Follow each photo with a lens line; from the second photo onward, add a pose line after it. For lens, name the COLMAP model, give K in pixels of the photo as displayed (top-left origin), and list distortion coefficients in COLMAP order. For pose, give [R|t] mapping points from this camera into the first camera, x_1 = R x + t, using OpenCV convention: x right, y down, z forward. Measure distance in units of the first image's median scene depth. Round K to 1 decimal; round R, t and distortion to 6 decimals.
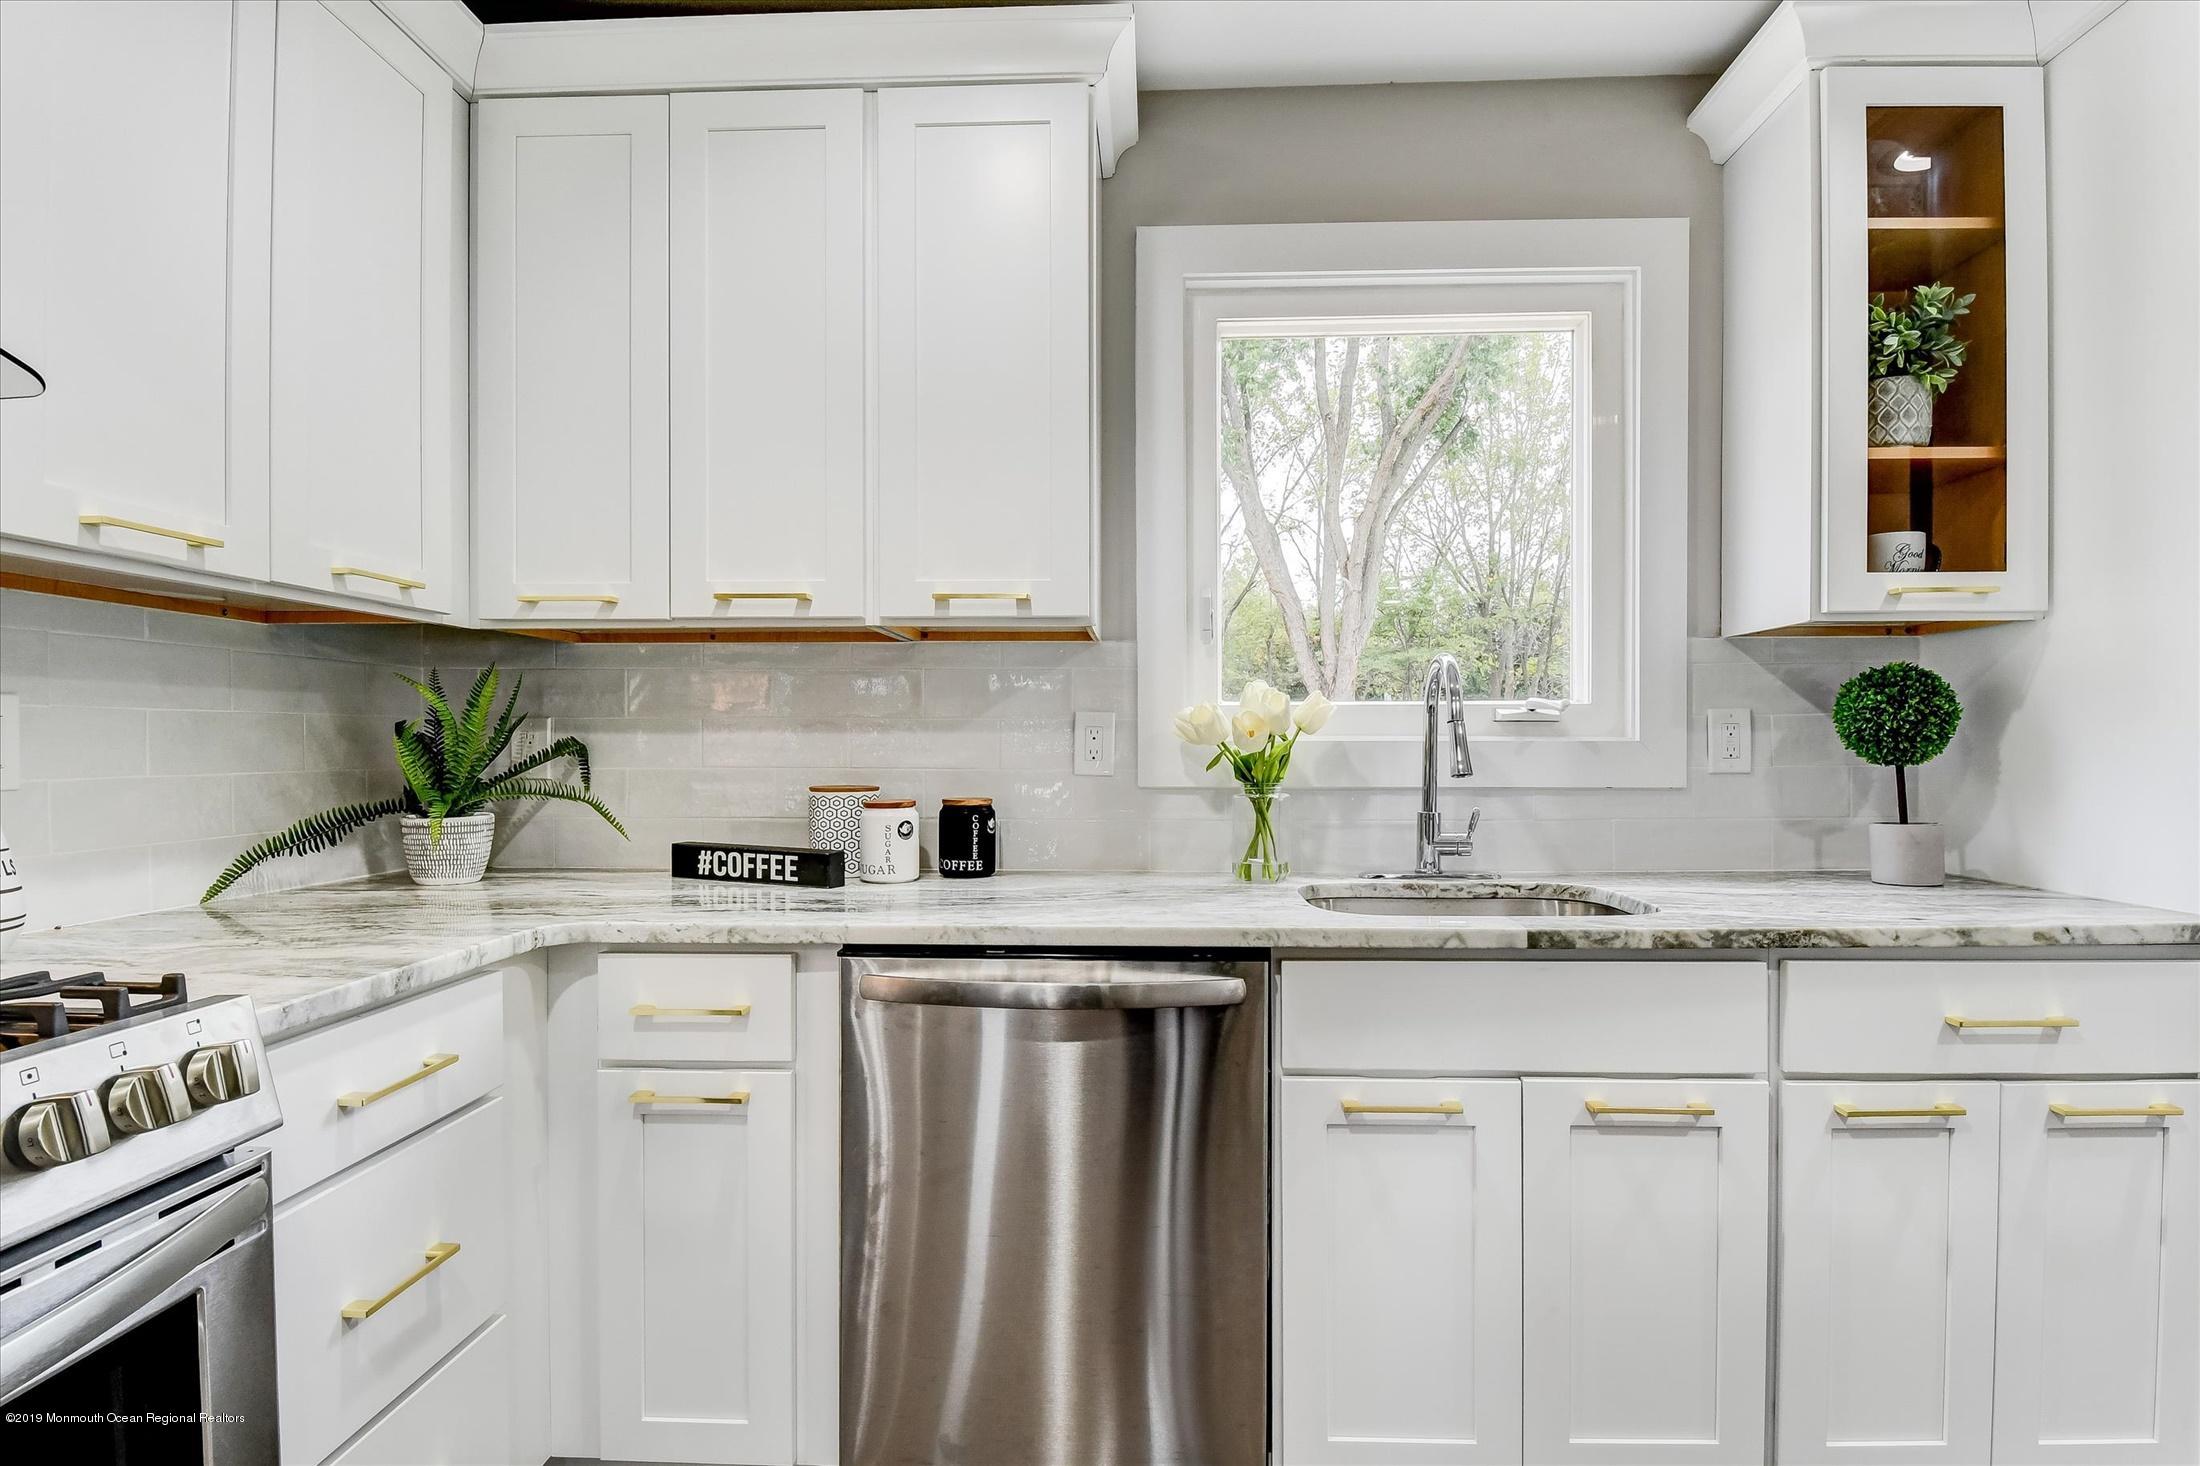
lens RADIAL K [[1096.7, 0, 1127.7], [0, 1096.7, 761.5], [0, 0, 1]] dist [0.002315, -0.014993]
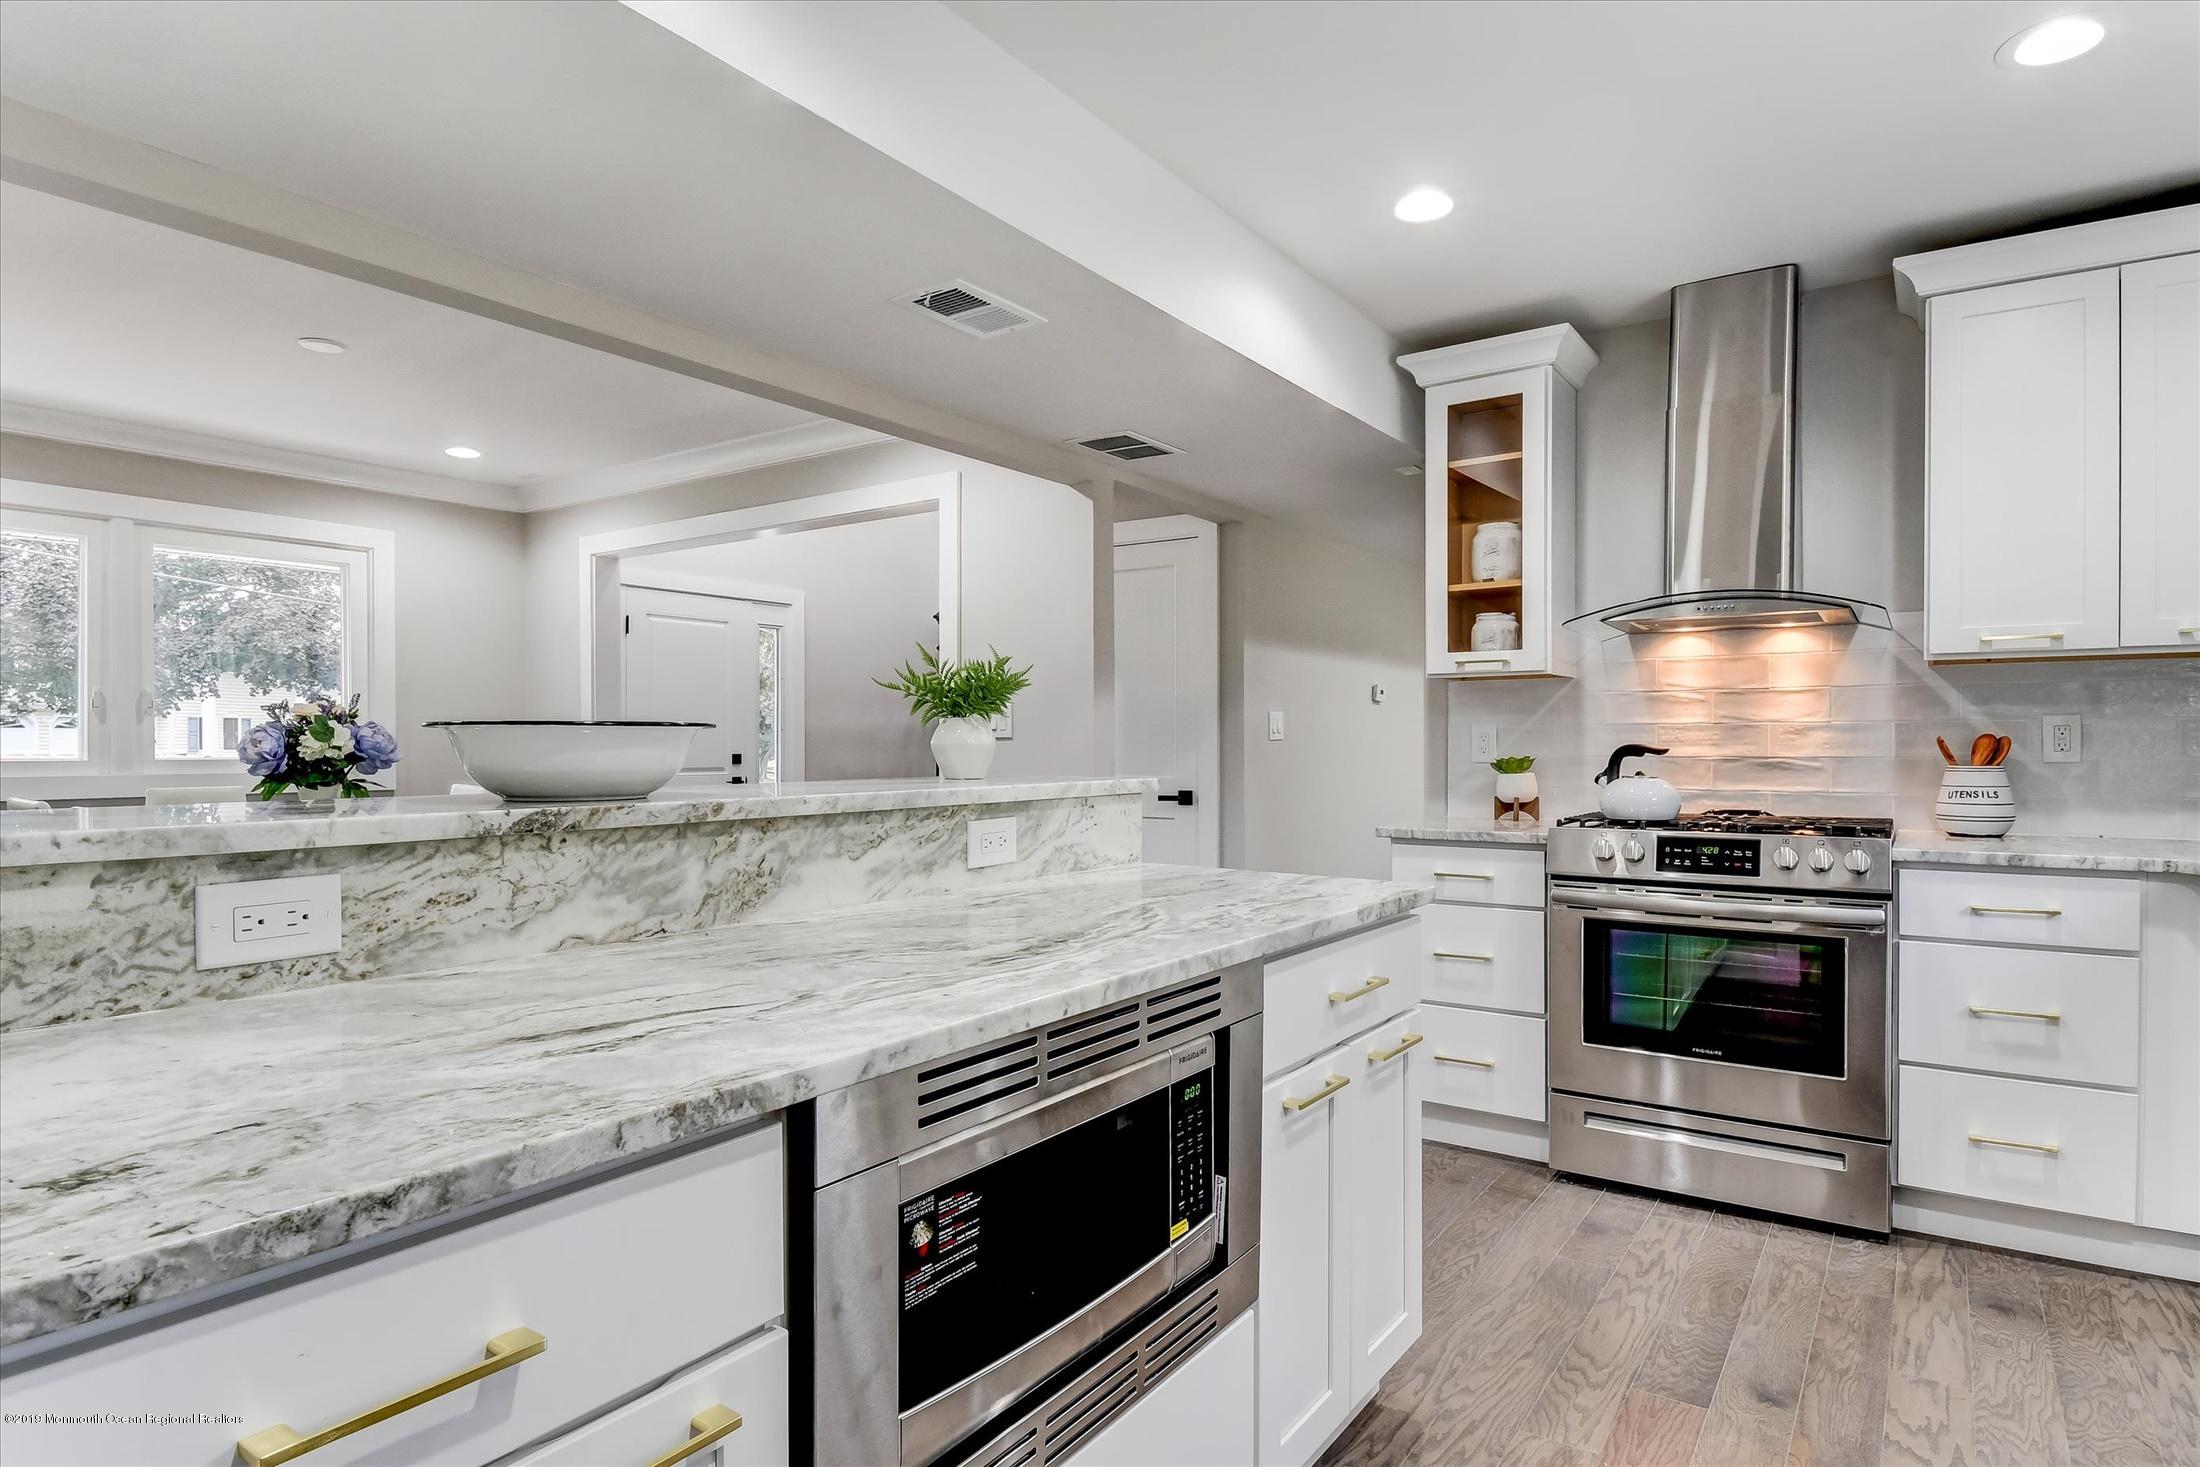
lens RADIAL K [[1196.3, 0, 1105.2], [0, 1196.3, 739.4], [0, 0, 1]] dist [-0.004053, -0.001407]
pose [[-0.547975, 0.000701, -0.836495, 1.299152], [-0.012375, 0.999883, 0.008945, -0.009070], [0.836403, 0.015253, -0.547902, 0.517008]]
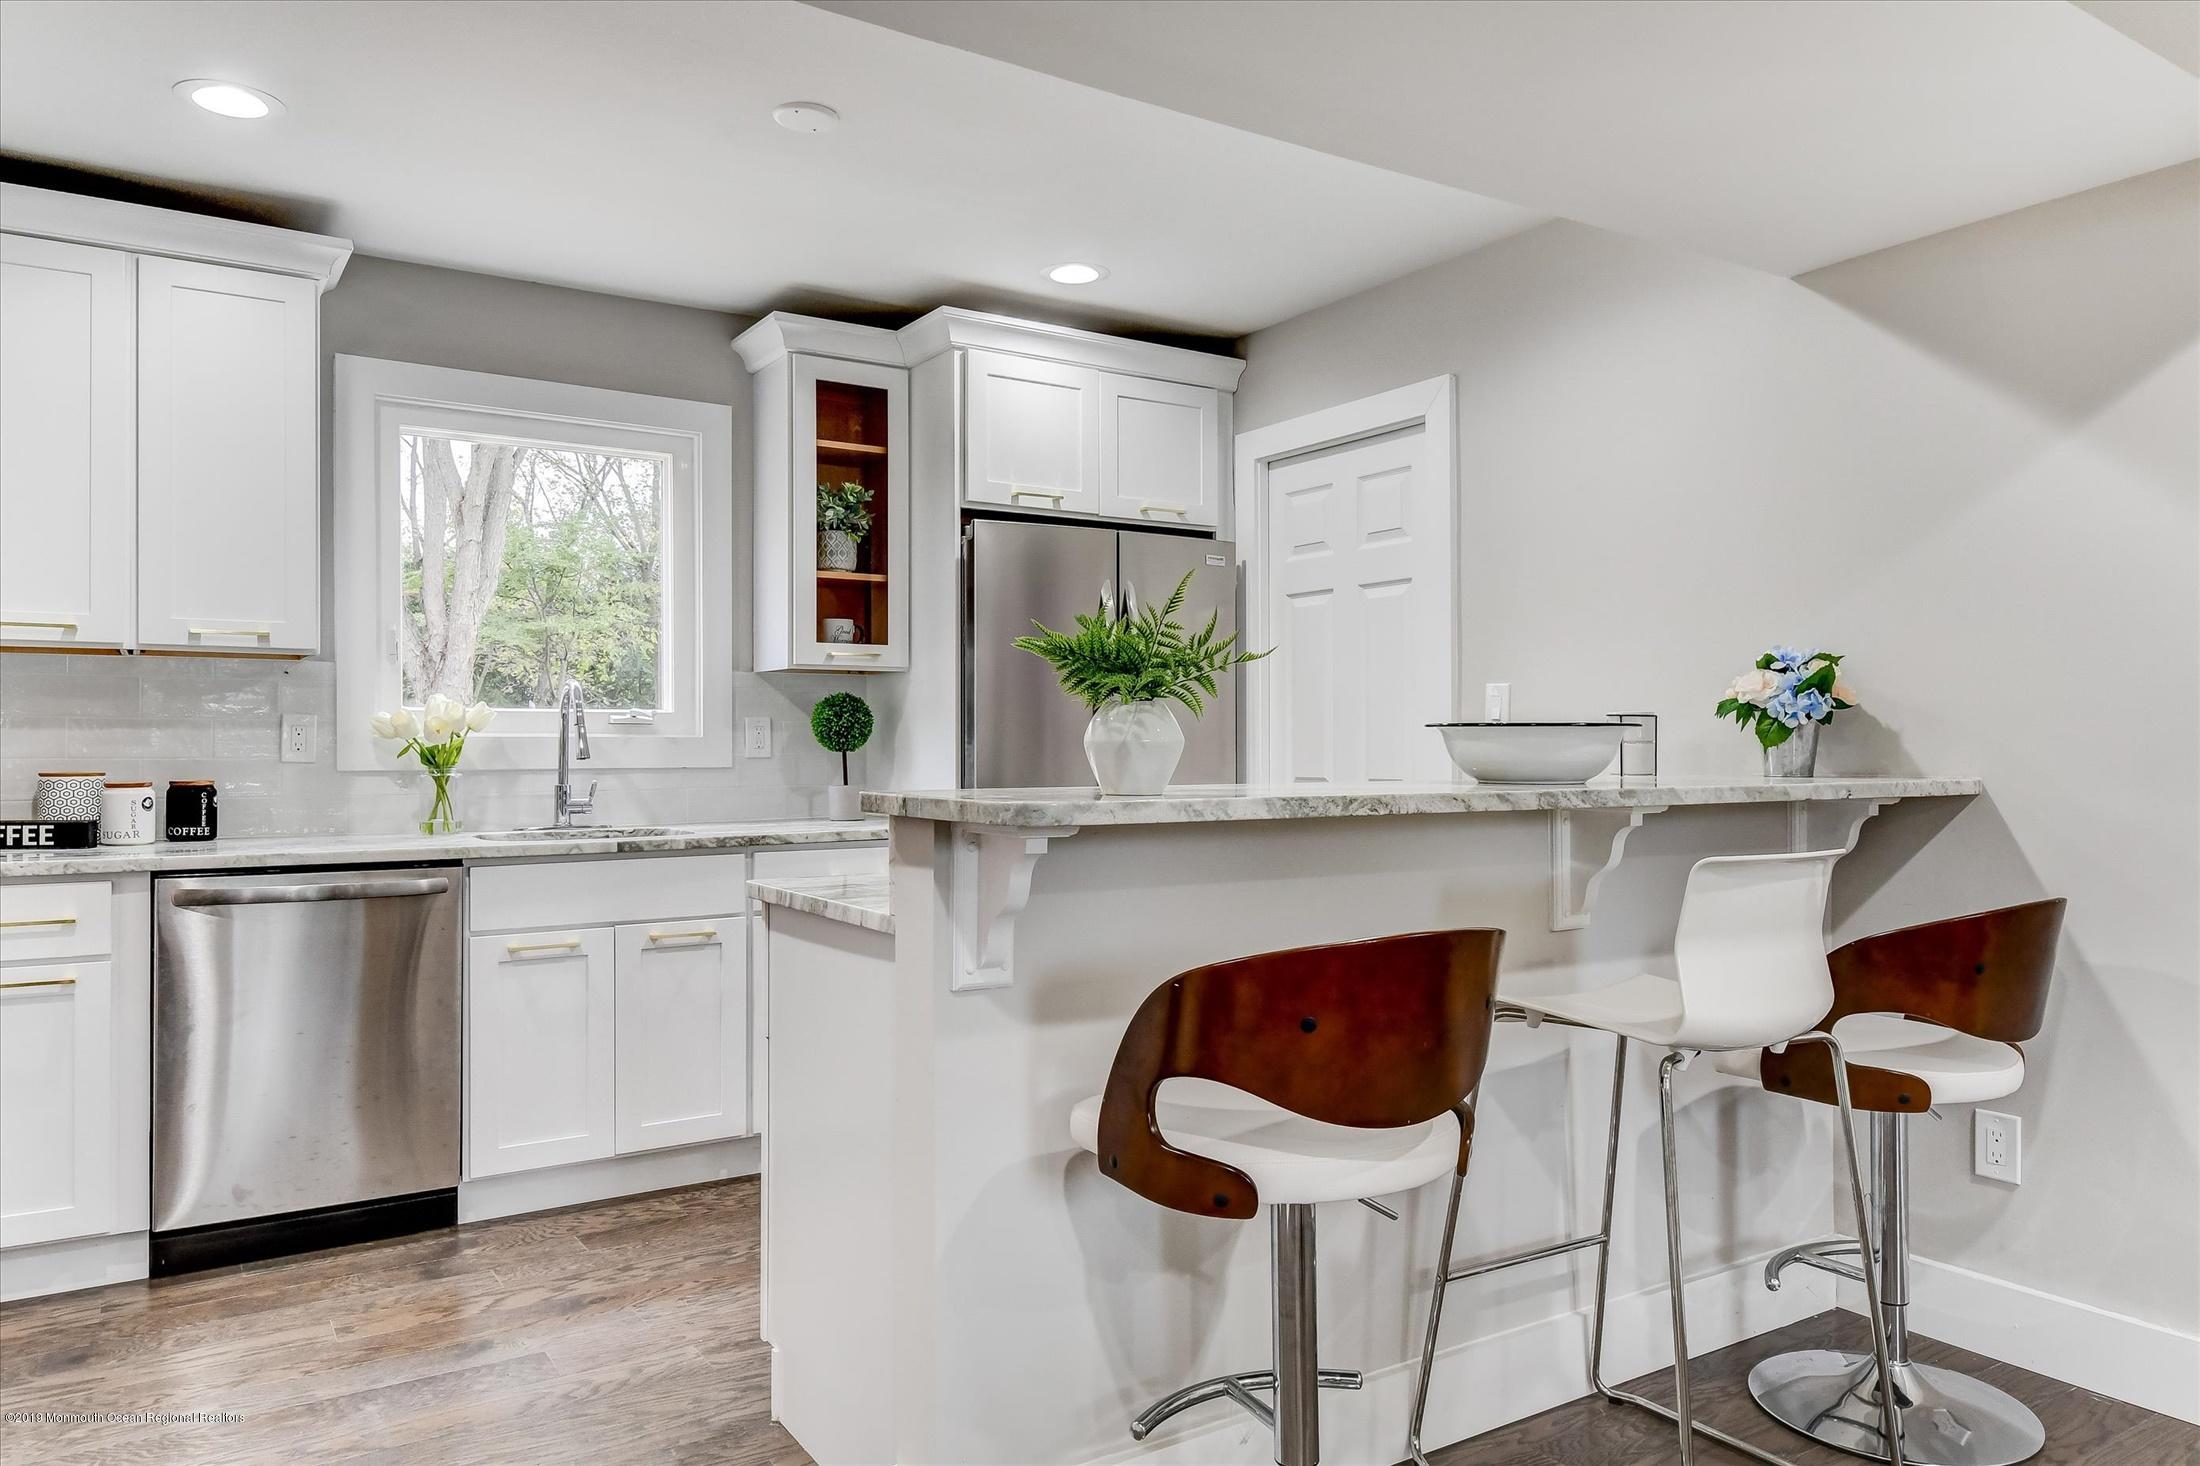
lens RADIAL K [[1483.0, 0, 1111.7], [0, 1483.0, 740.6], [0, 0, 1]] dist [0.009524, -0.013338]
pose [[0.817238, 0.001445, 0.576299, -0.293998], [0.008593, 0.999855, -0.014693, 0.023735], [-0.576237, 0.016960, 0.817107, -1.142035]]
